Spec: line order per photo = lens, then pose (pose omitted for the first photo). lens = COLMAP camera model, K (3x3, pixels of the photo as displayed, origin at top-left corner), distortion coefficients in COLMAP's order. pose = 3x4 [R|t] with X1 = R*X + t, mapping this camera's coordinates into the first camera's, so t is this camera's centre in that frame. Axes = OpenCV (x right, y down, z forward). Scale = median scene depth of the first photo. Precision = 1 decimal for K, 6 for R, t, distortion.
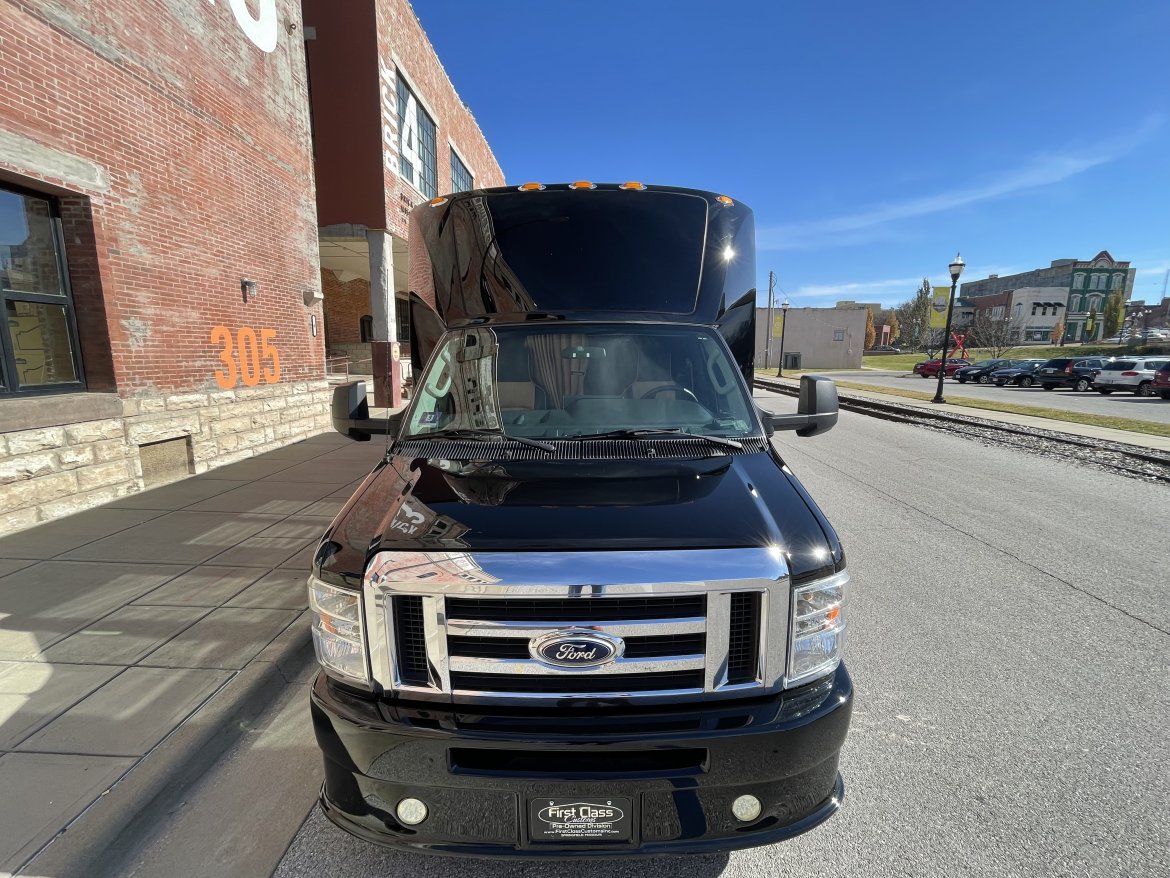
lens RADIAL K [[494.8, 0, 583.7], [0, 494.8, 438.0], [0, 0, 1]] dist [0.001212, 0.000594]
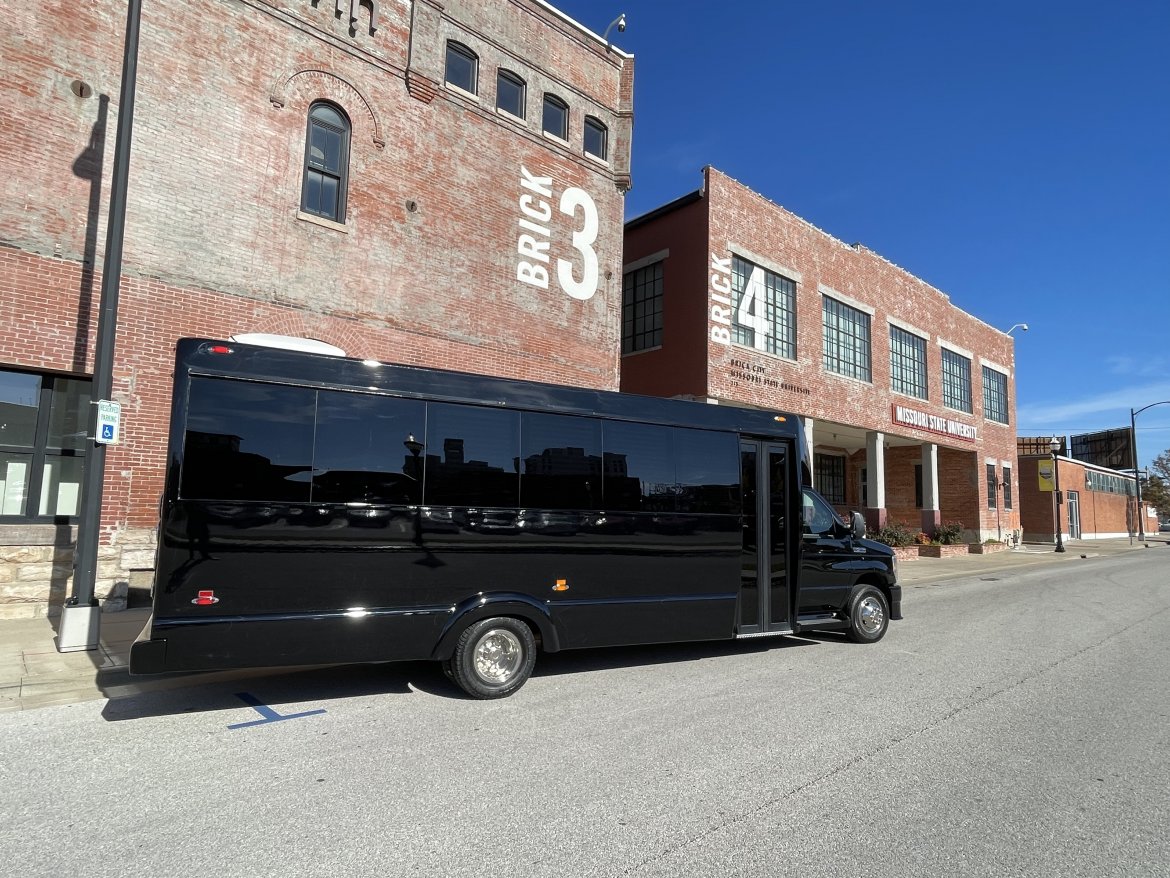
lens RADIAL K [[671.9, 0, 590.1], [0, 671.9, 439.2], [0, 0, 1]] dist [0.018782, -0.003268]
pose [[0.681907, -0.073761, -0.727710, 0.791112], [-0.139049, 0.963687, -0.227976, 0.057559], [0.718101, 0.256646, 0.646888, -0.152792]]
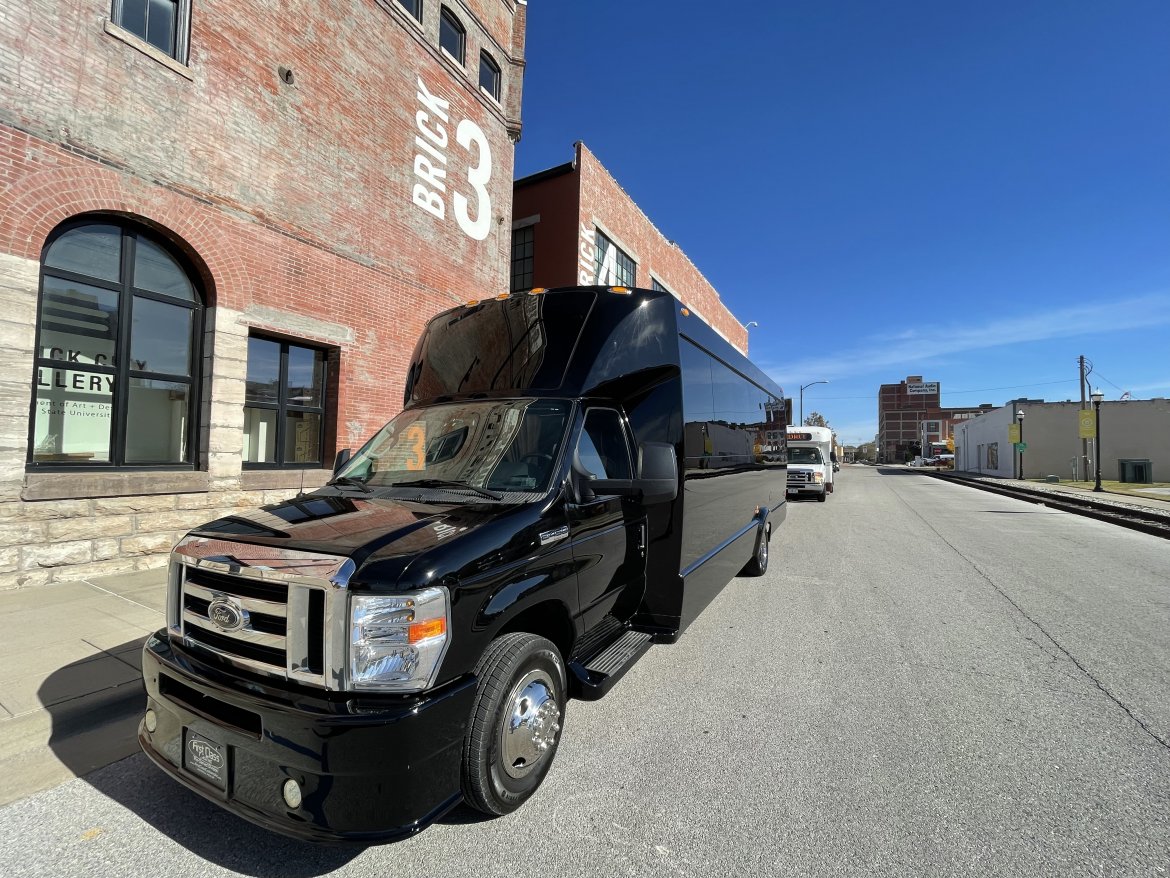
lens RADIAL K [[494.8, 0, 587.5], [0, 494.8, 437.0], [0, 0, 1]] dist [0.001212, 0.000594]
pose [[0.886067, -0.012067, -0.463401, 0.300978], [-0.087357, 0.977404, -0.192486, 0.023459], [0.455253, 0.211037, 0.864991, 0.031150]]
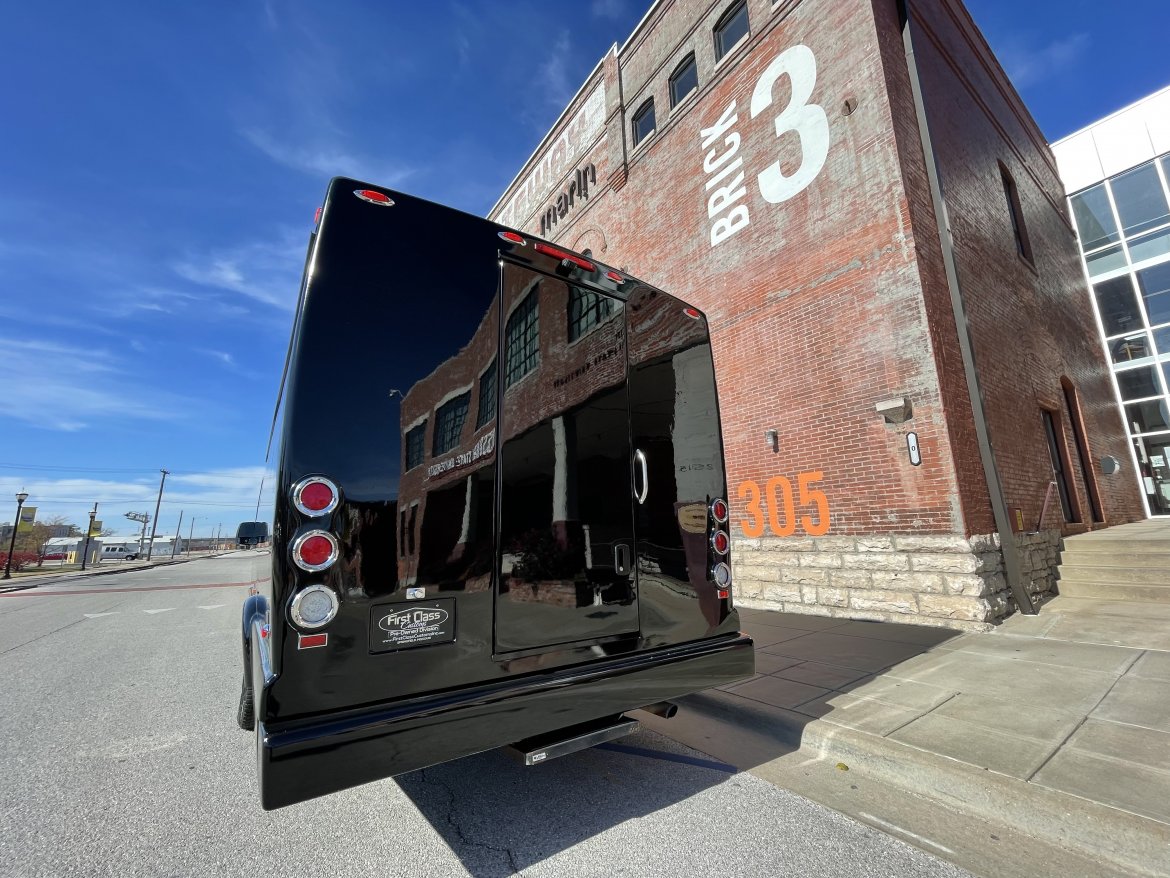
lens RADIAL K [[476.8, 0, 589.1], [0, 476.8, 437.7], [0, 0, 1]] dist [0.000981, 0.002002]
pose [[-0.809592, -0.104494, -0.577617, 0.188849], [-0.077957, 0.994451, -0.070637, -0.202881], [0.581793, -0.012158, -0.813246, 1.557042]]
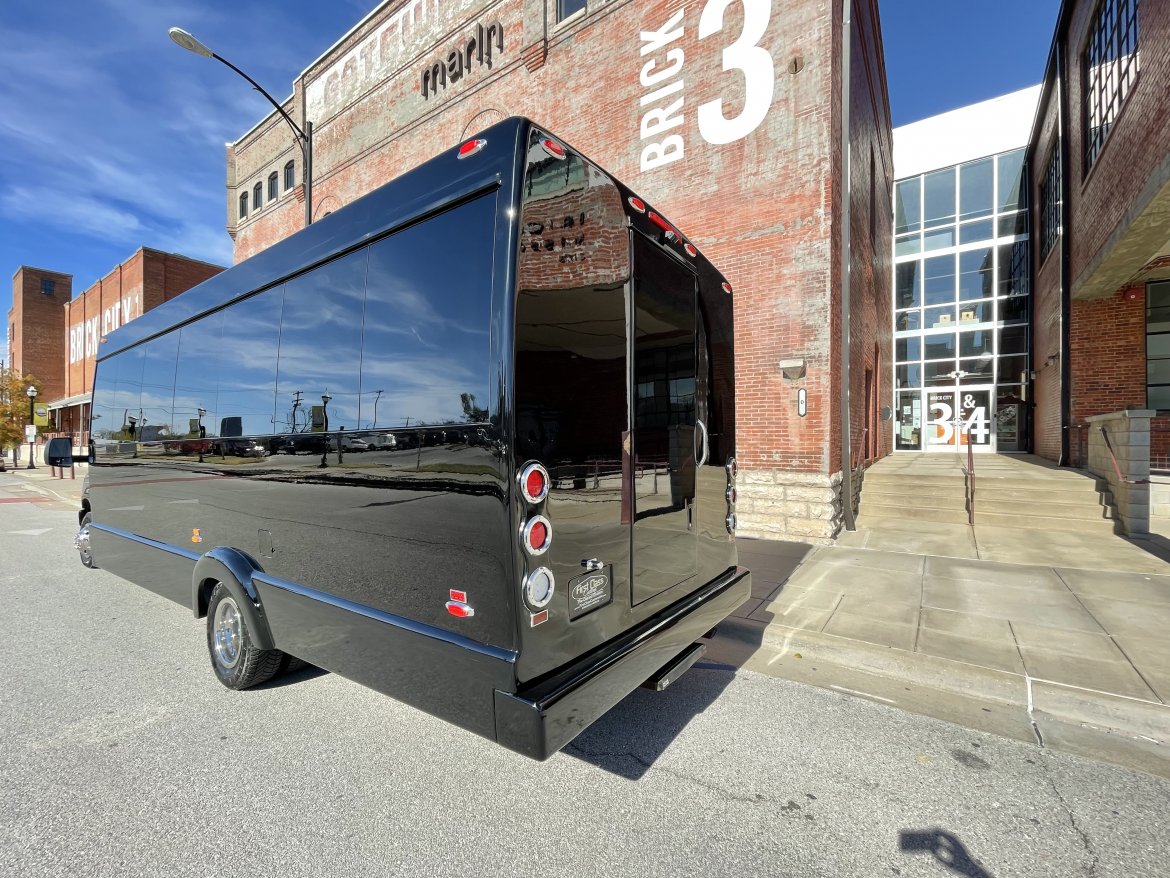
lens RADIAL K [[494.8, 0, 589.6], [0, 494.8, 437.6], [0, 0, 1]] dist [0.001212, 0.000594]
pose [[-0.559472, -0.019758, -0.828614, 0.345569], [-0.148597, 0.985909, 0.076822, -0.225321], [0.815420, 0.166109, -0.554524, 1.444576]]
